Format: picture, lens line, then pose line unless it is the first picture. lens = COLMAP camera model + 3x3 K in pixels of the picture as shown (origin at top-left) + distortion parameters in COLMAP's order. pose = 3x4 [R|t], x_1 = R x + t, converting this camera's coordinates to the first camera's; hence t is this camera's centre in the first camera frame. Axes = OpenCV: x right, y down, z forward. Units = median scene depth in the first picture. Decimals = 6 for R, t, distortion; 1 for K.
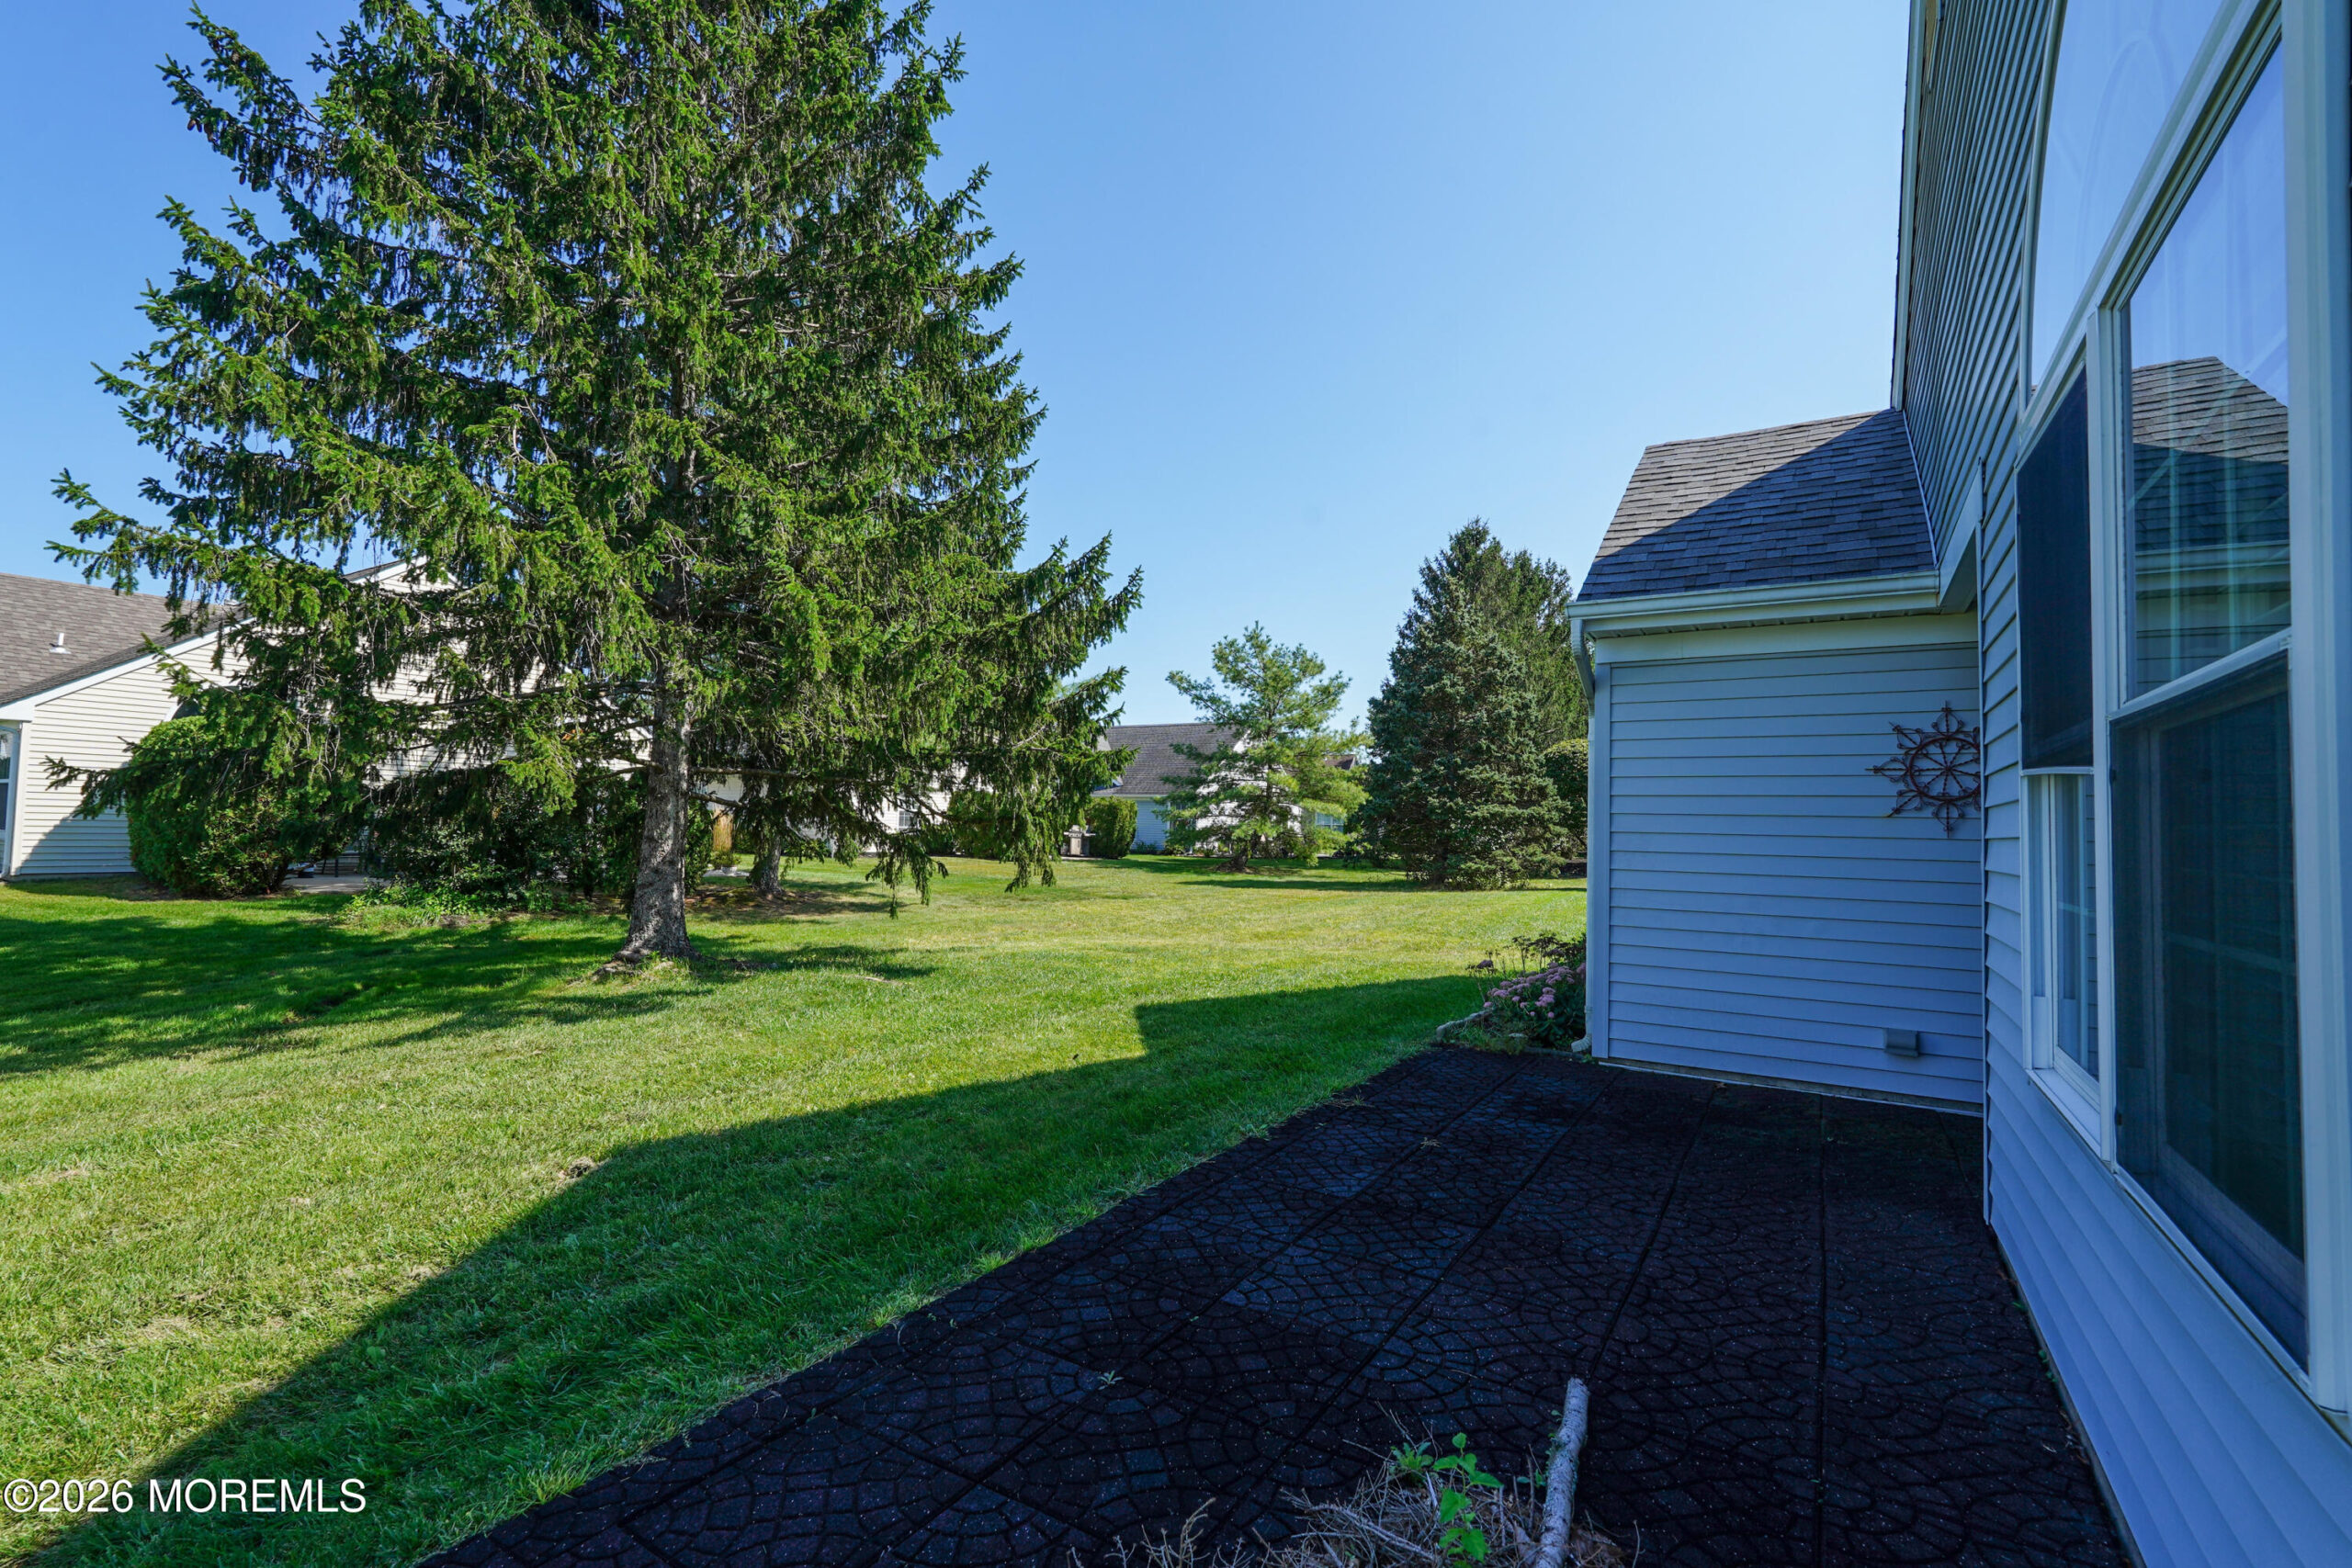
lens RADIAL K [[1043.0, 0, 1165.9], [0, 1043.0, 770.8], [0, 0, 1]] dist [-0.013194, 0.000698]
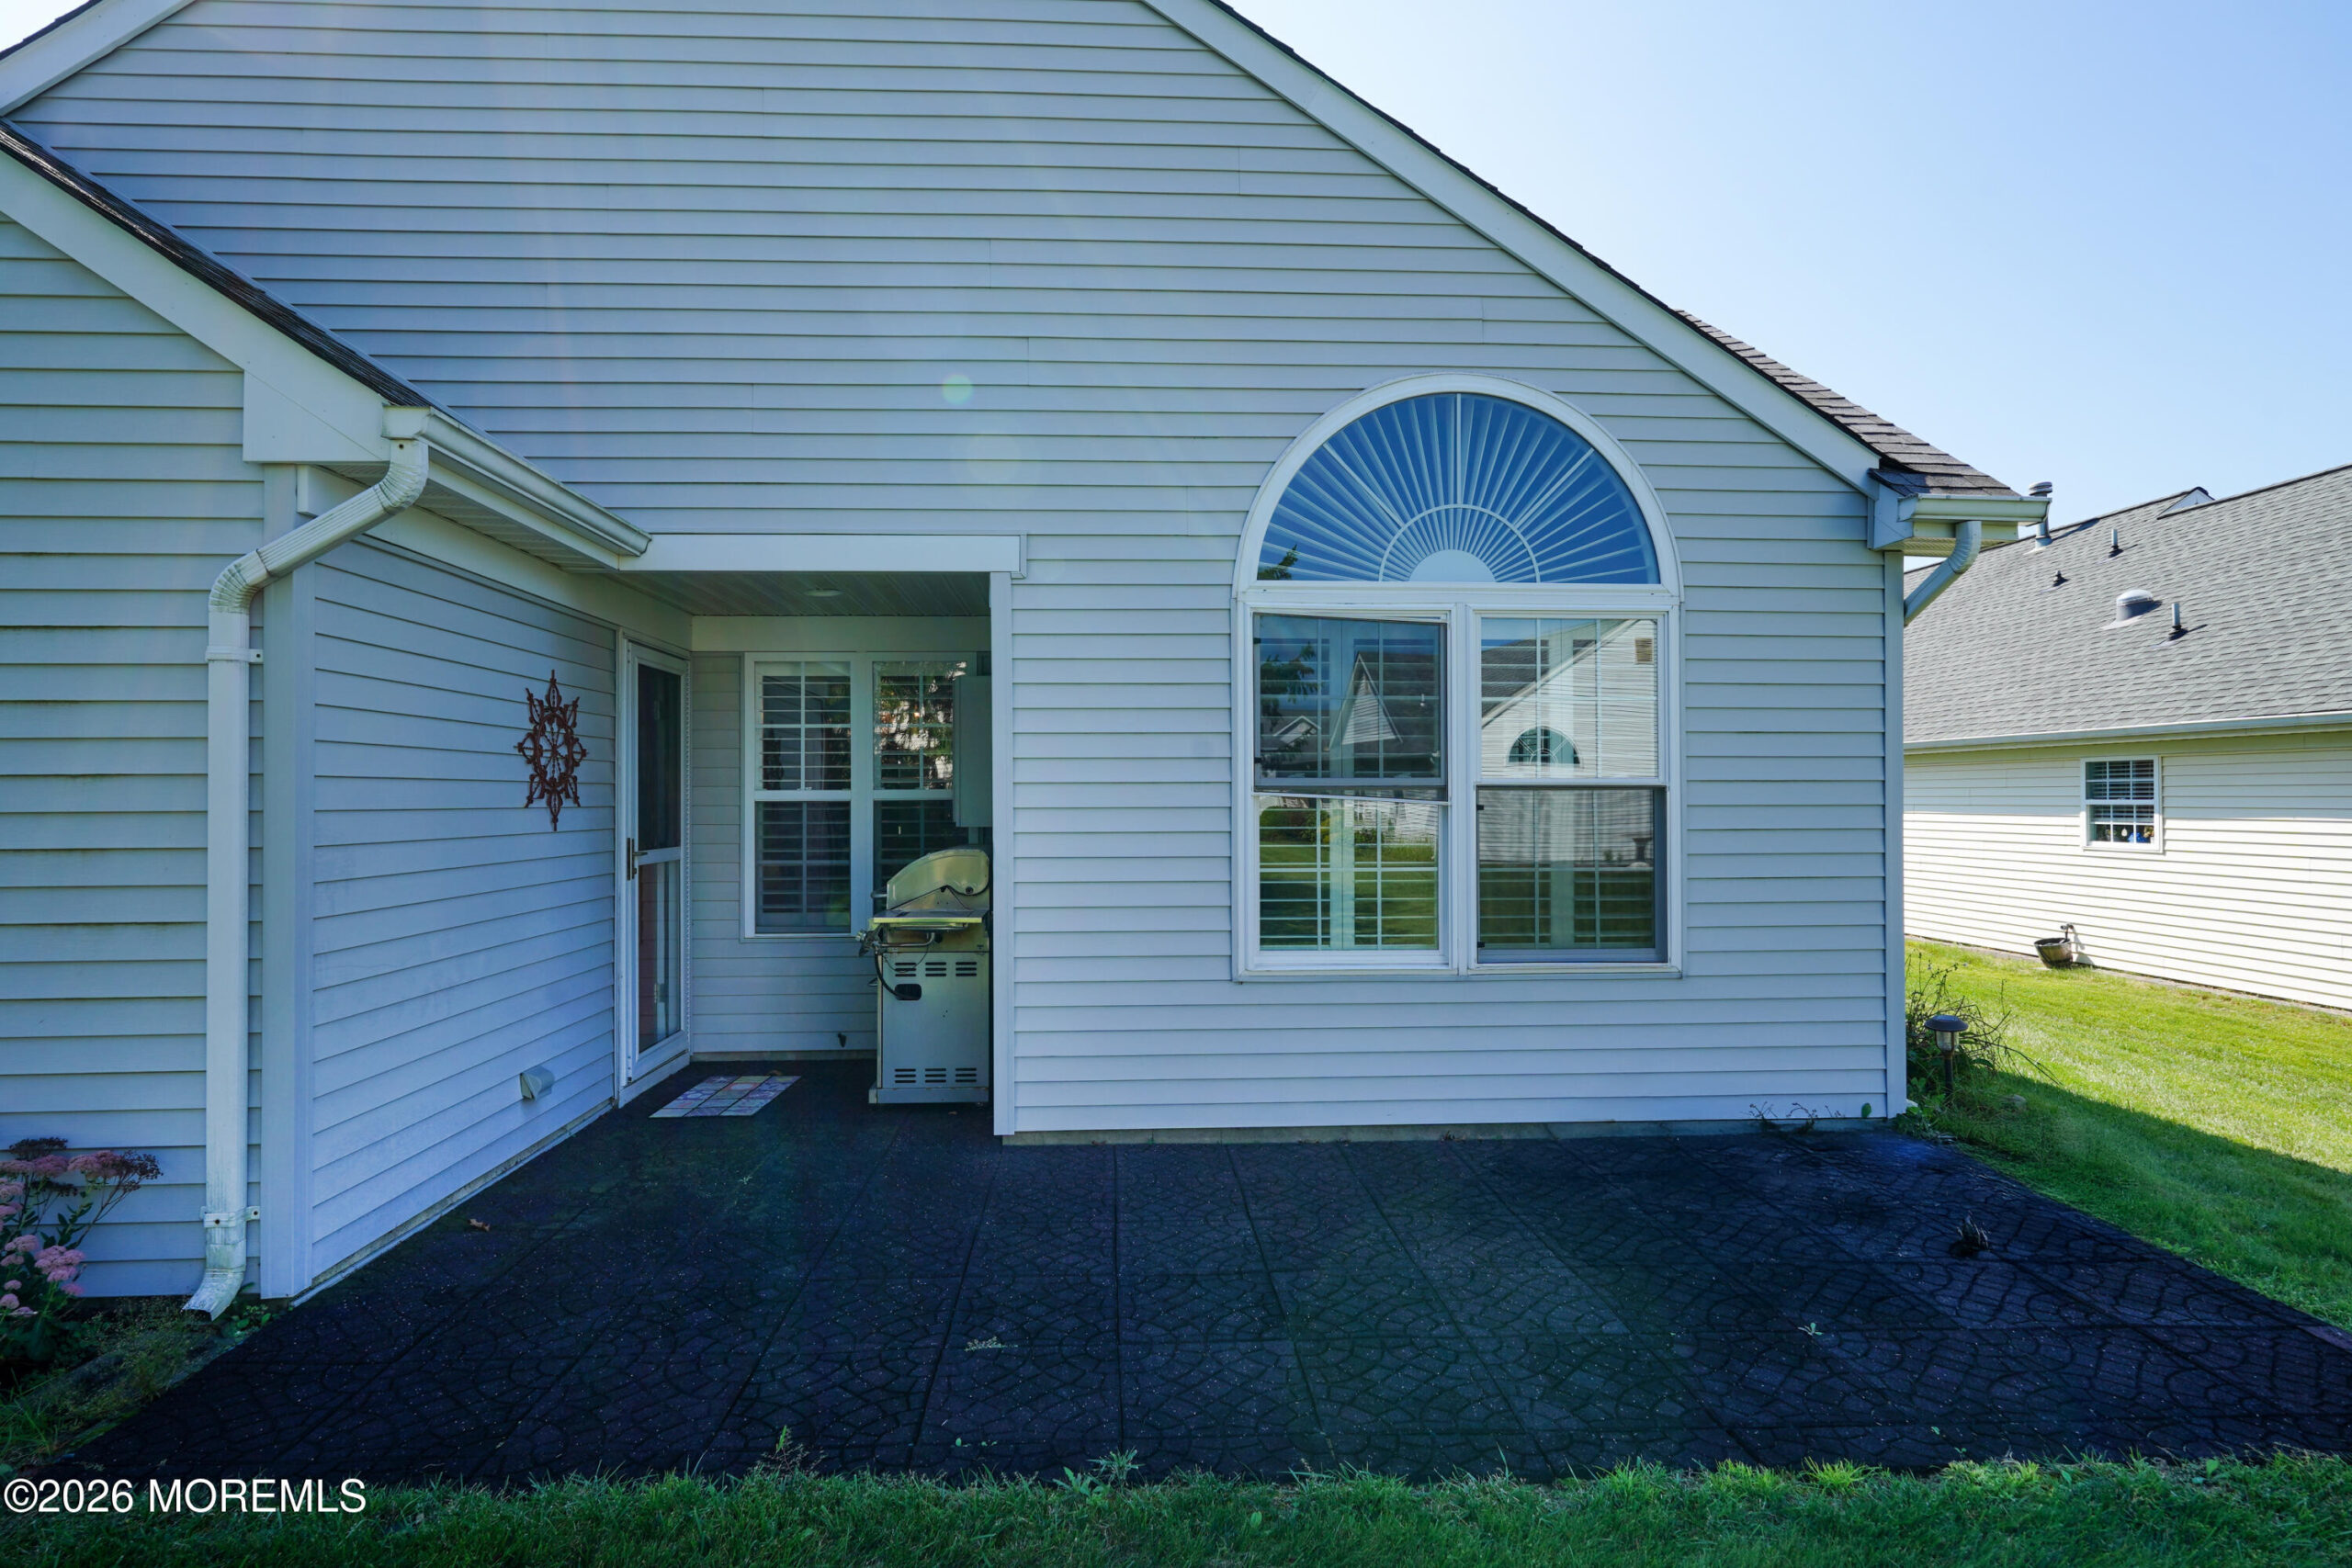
lens RADIAL K [[1222.6, 0, 1171.2], [0, 1222.6, 786.8], [0, 0, 1]] dist [-0.007879, 0.000936]
pose [[-0.581170, -0.016236, 0.813620, -0.410386], [-0.052540, 0.998464, -0.017605, 0.022354], [-0.812084, -0.052980, -0.581131, 1.341096]]
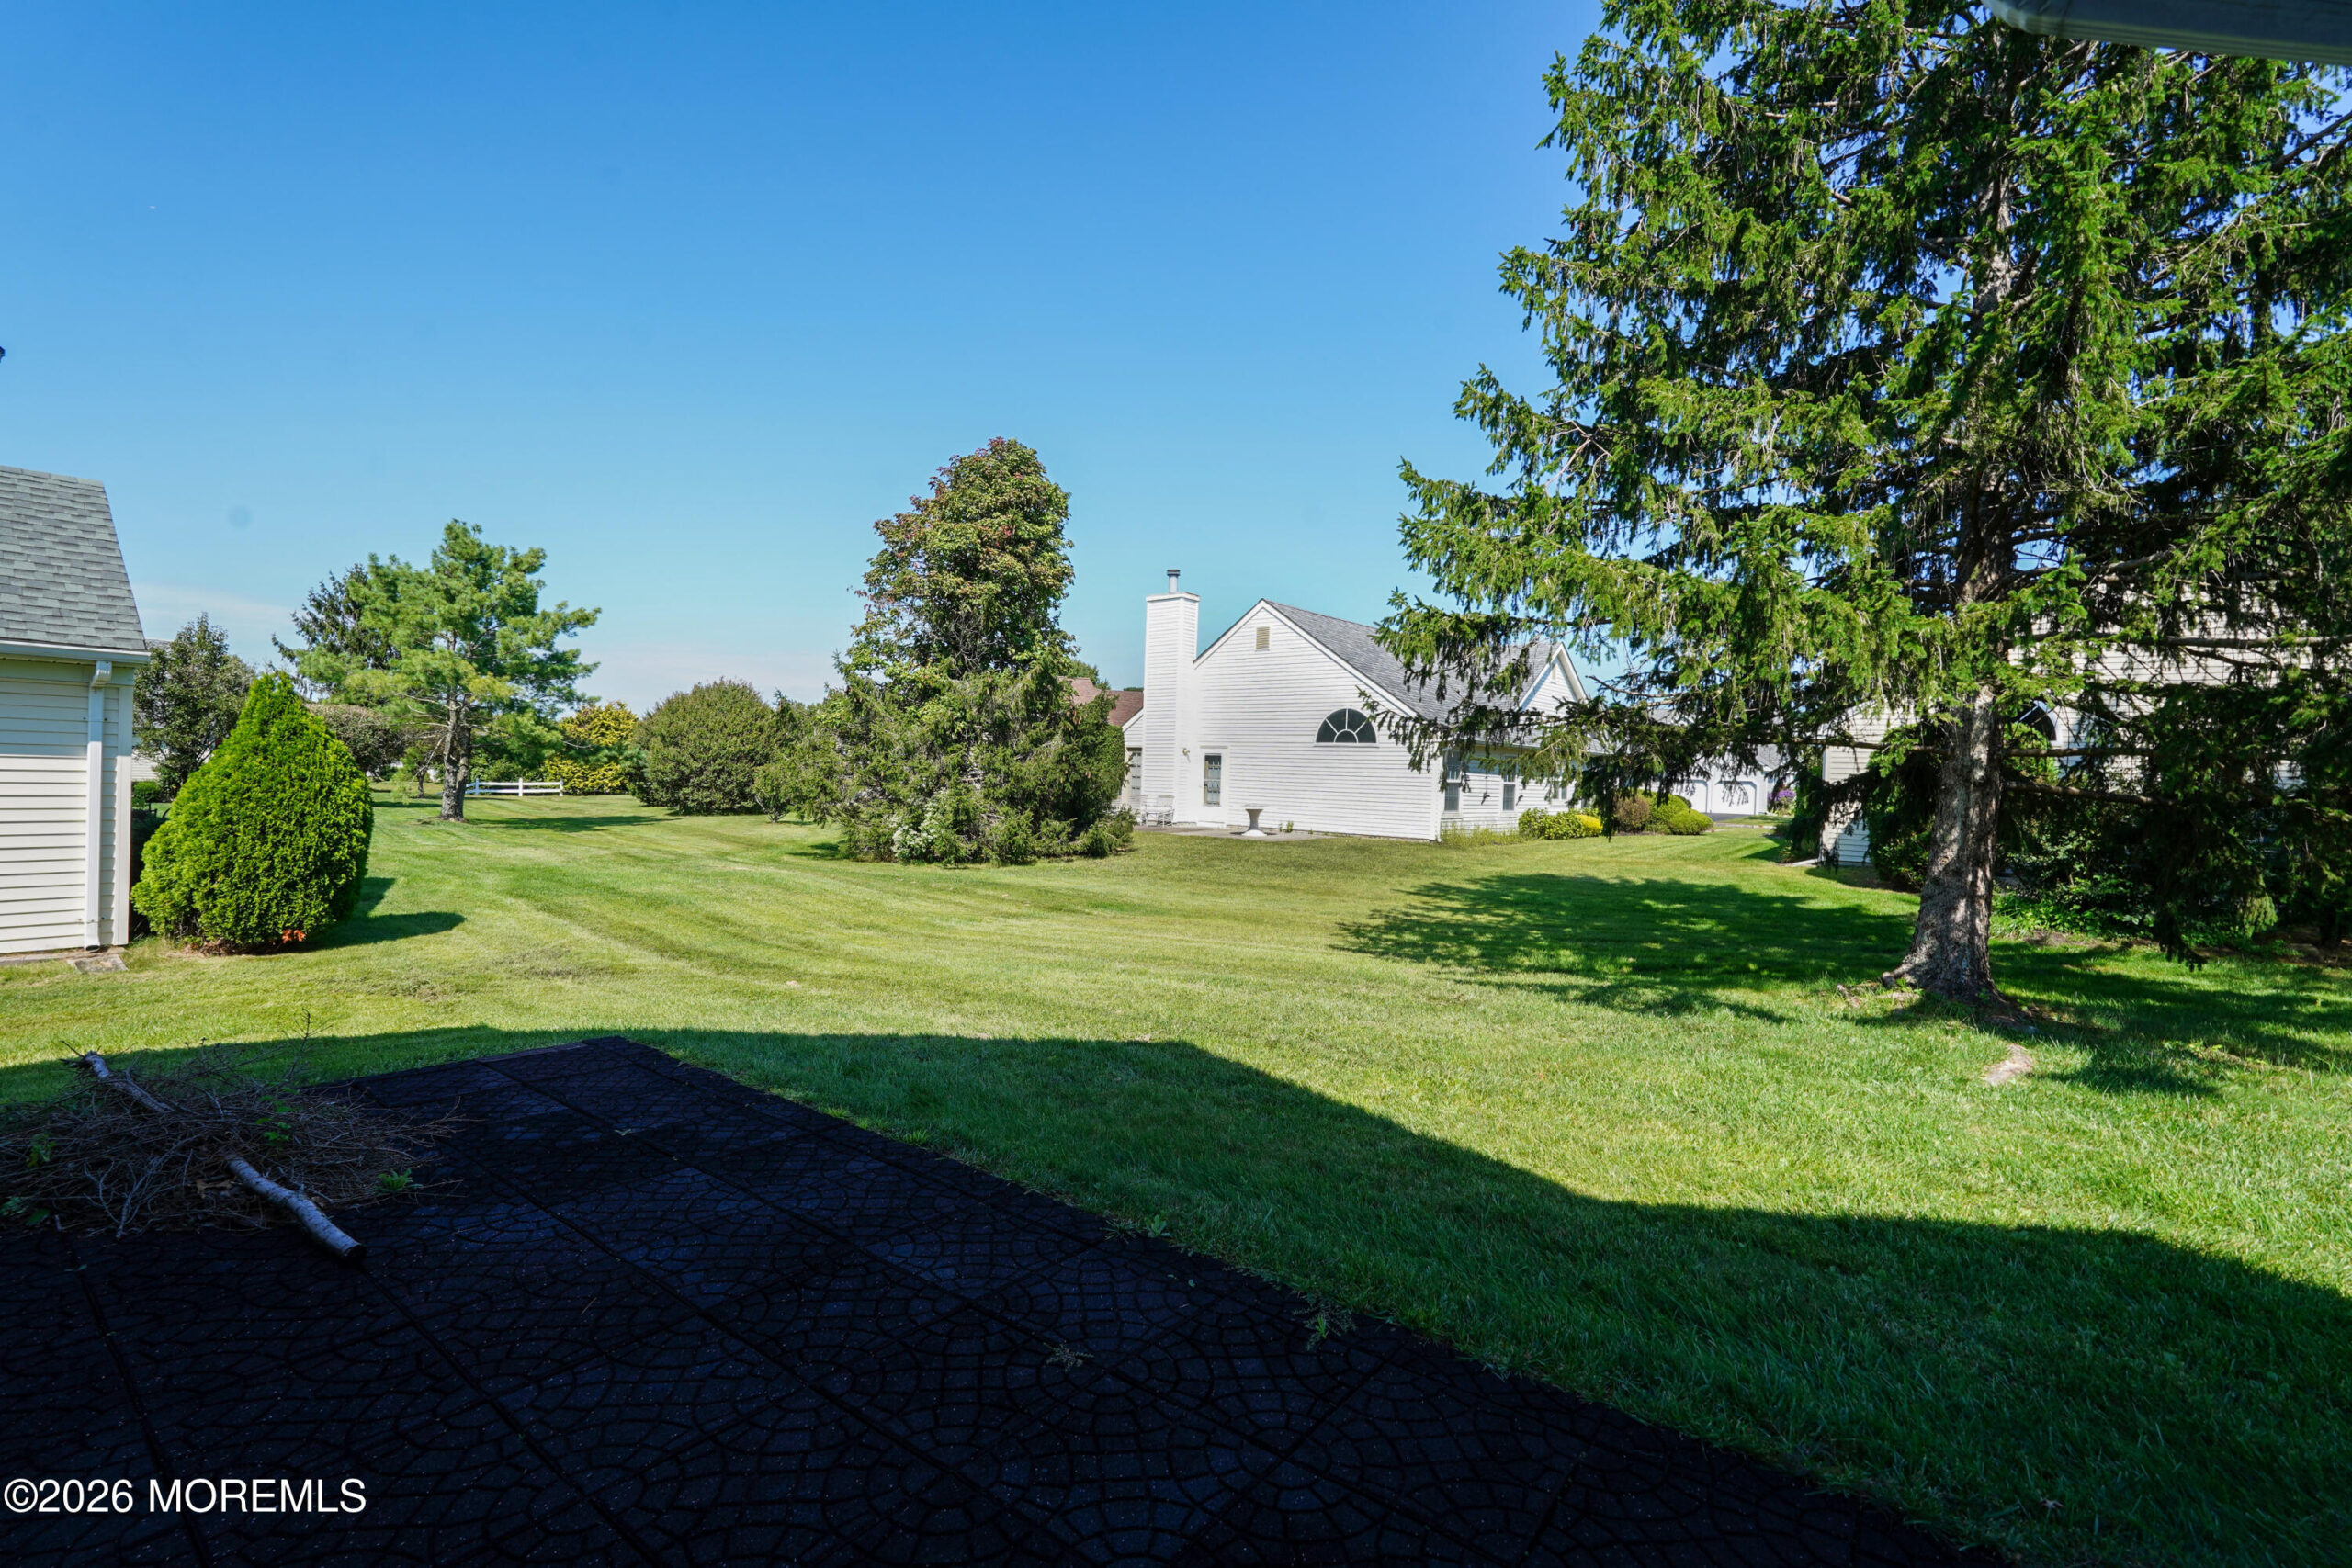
lens RADIAL K [[1043.0, 0, 1174.2], [0, 1043.0, 795.3], [0, 0, 1]] dist [-0.013194, 0.000698]
pose [[-0.082162, -0.004671, -0.996608, 0.799923], [0.016047, 0.999853, -0.006010, 0.056788], [0.996490, -0.016486, -0.082075, 1.092269]]
